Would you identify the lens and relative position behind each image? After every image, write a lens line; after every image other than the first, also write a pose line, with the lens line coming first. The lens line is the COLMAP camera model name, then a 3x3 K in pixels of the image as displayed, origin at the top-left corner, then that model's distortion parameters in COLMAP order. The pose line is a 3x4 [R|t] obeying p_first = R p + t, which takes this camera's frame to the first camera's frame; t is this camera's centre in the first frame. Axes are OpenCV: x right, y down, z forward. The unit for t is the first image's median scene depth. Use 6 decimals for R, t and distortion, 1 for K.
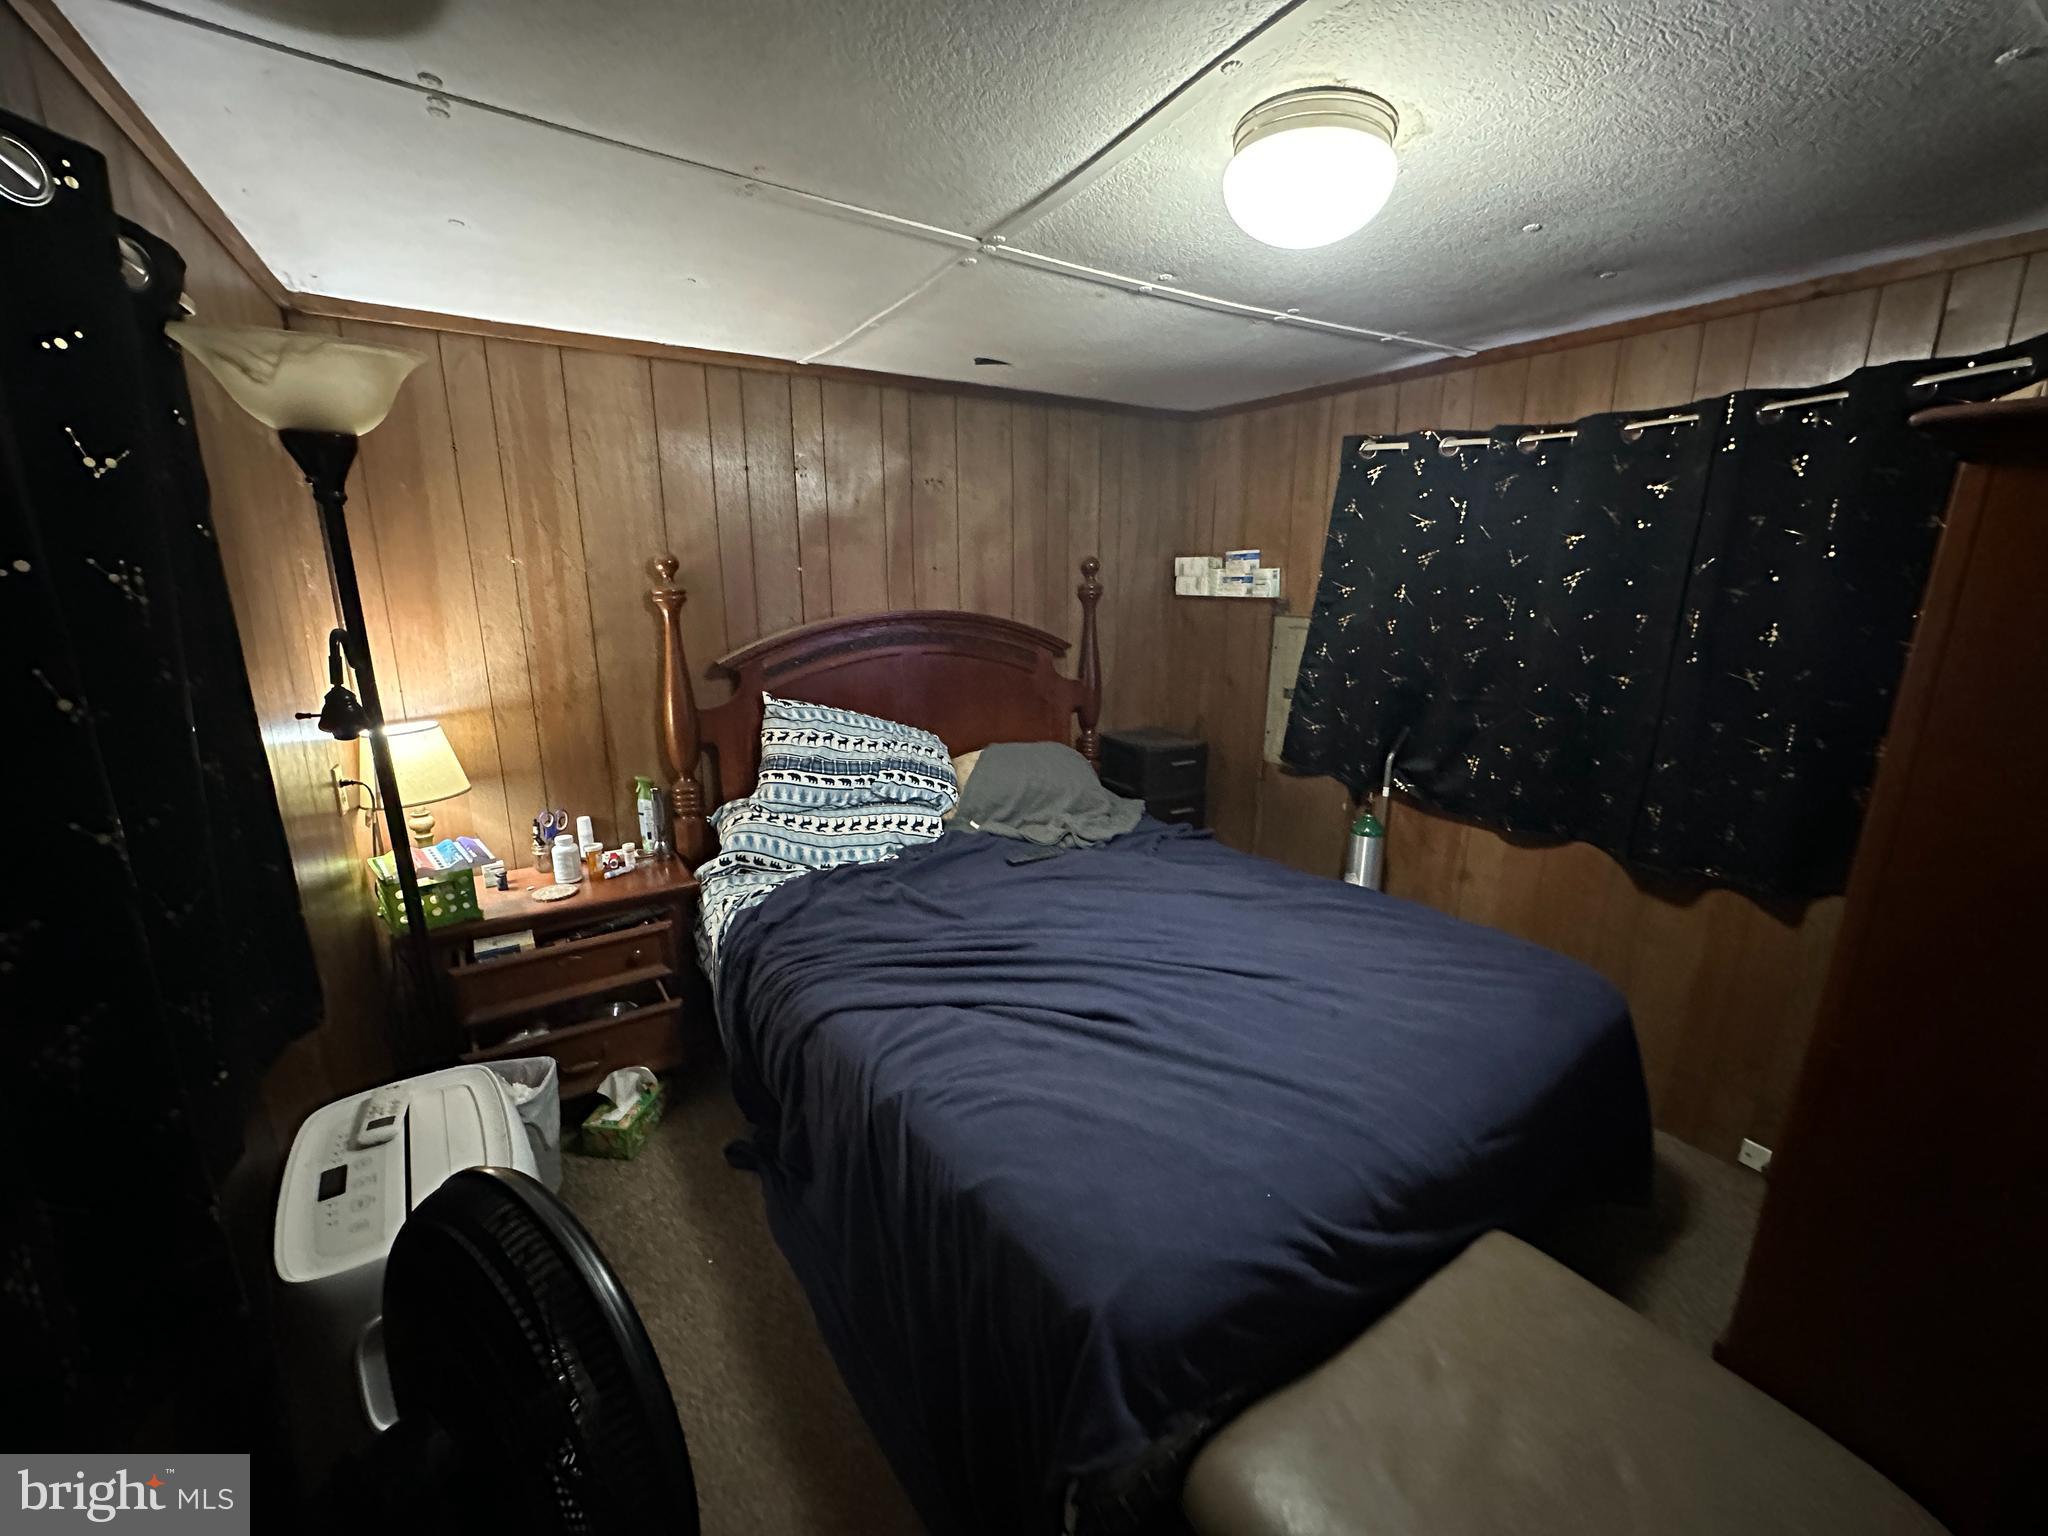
lens RADIAL K [[817.8, 0, 1024.0], [0, 817.8, 768.0], [0, 0, 1]] dist [0.000006, -0.000005]
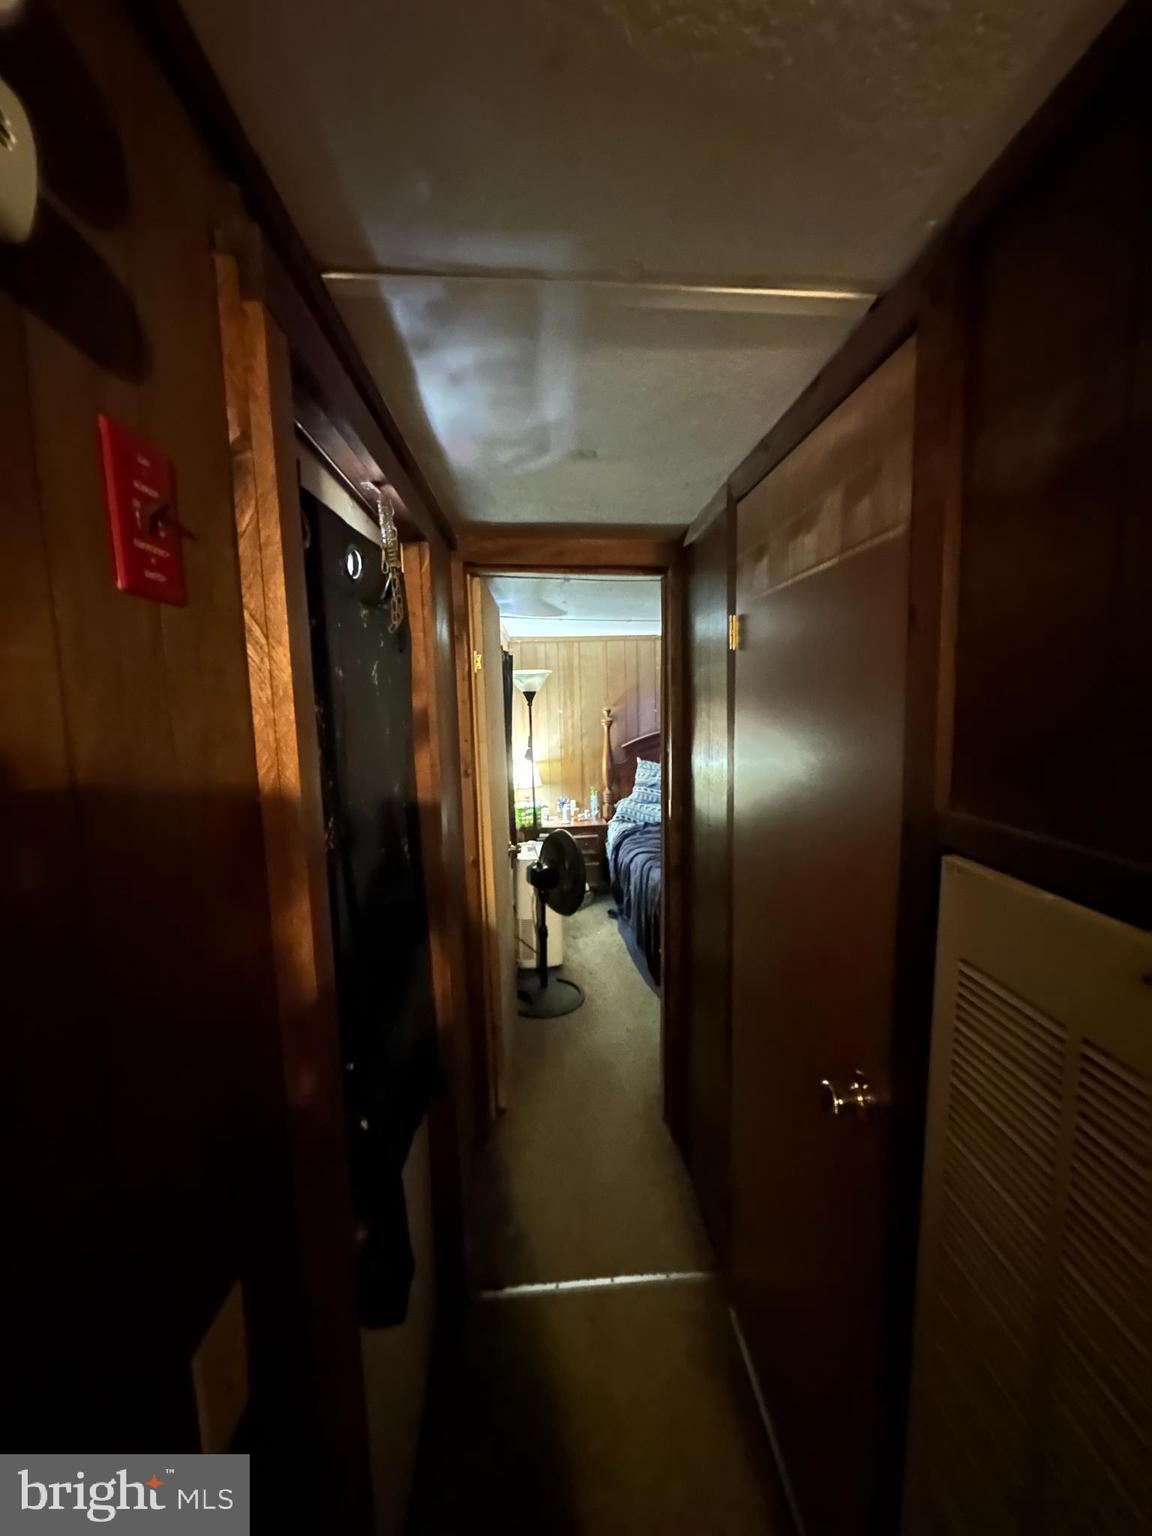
lens RADIAL K [[613.3, 0, 576.0], [0, 613.3, 768.0], [0, 0, 1]] dist [0.000006, -0.000005]
pose [[0.884493, 0.031910, -0.465460, 0.463601], [-0.080132, 0.993223, -0.084179, 0.132176], [0.459620, 0.111754, 0.881057, -0.896492]]
